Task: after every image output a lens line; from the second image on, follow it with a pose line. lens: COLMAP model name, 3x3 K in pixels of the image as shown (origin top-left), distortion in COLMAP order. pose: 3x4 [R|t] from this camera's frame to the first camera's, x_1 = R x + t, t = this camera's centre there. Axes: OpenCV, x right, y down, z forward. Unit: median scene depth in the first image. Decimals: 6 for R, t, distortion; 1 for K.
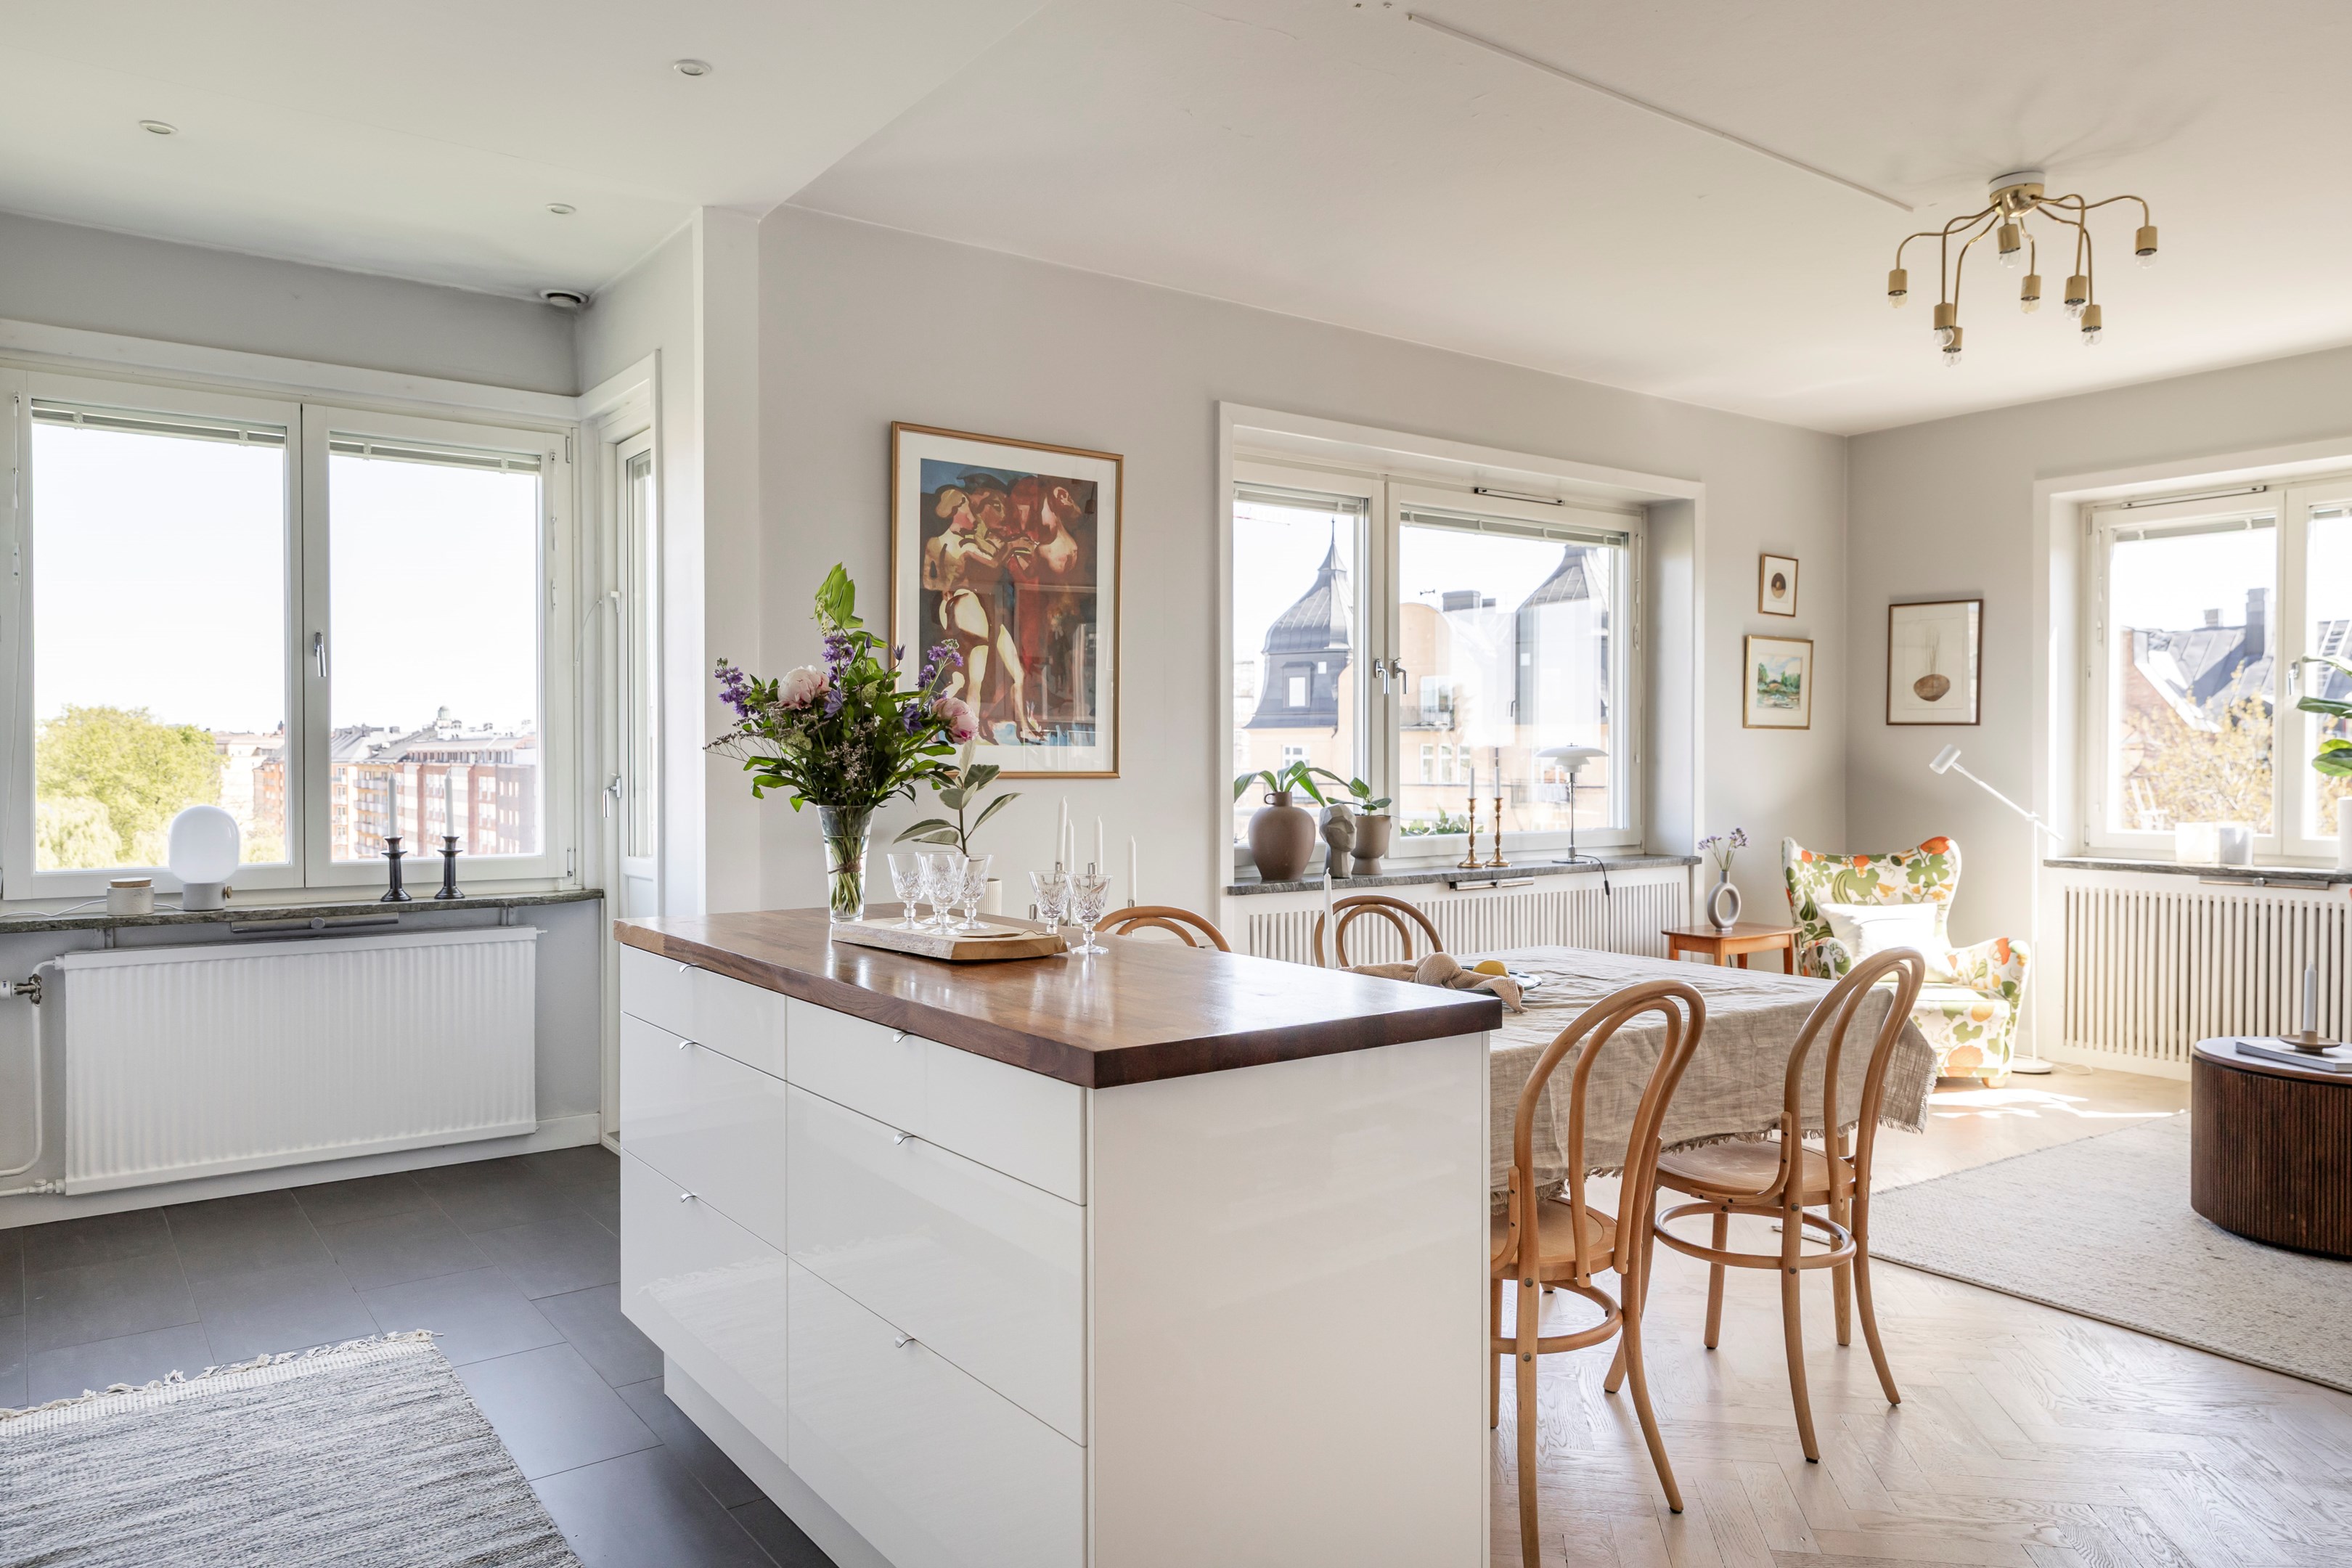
lens RADIAL K [[1570.6, 0, 1185.0], [0, 1570.6, 773.3], [0, 0, 1]] dist [0.022385, -0.005236]
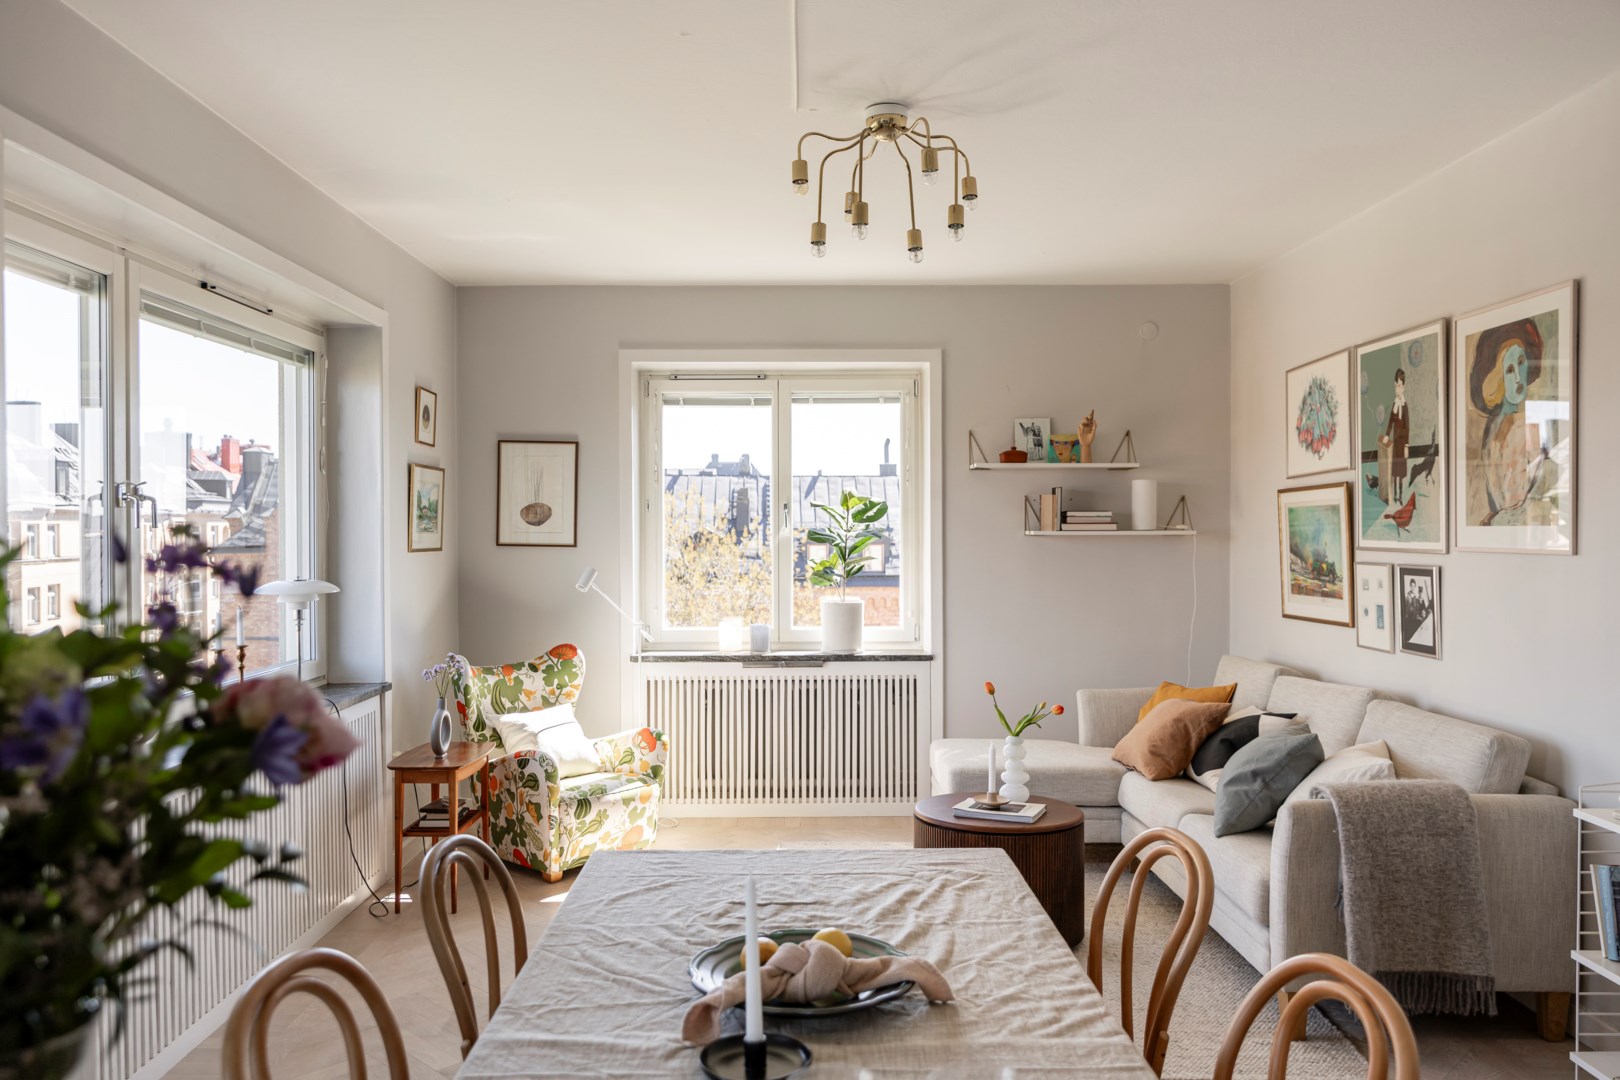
lens RADIAL K [[1206.1, 0, 779.8], [0, 1206.1, 536.0], [0, 0, 1]] dist [-0.004016, 0.015387]
pose [[0.582827, -0.008705, 0.812550, -0.155414], [0.009248, 0.999949, 0.004079, -0.042097], [-0.812544, 0.005137, 0.582878, 0.349895]]
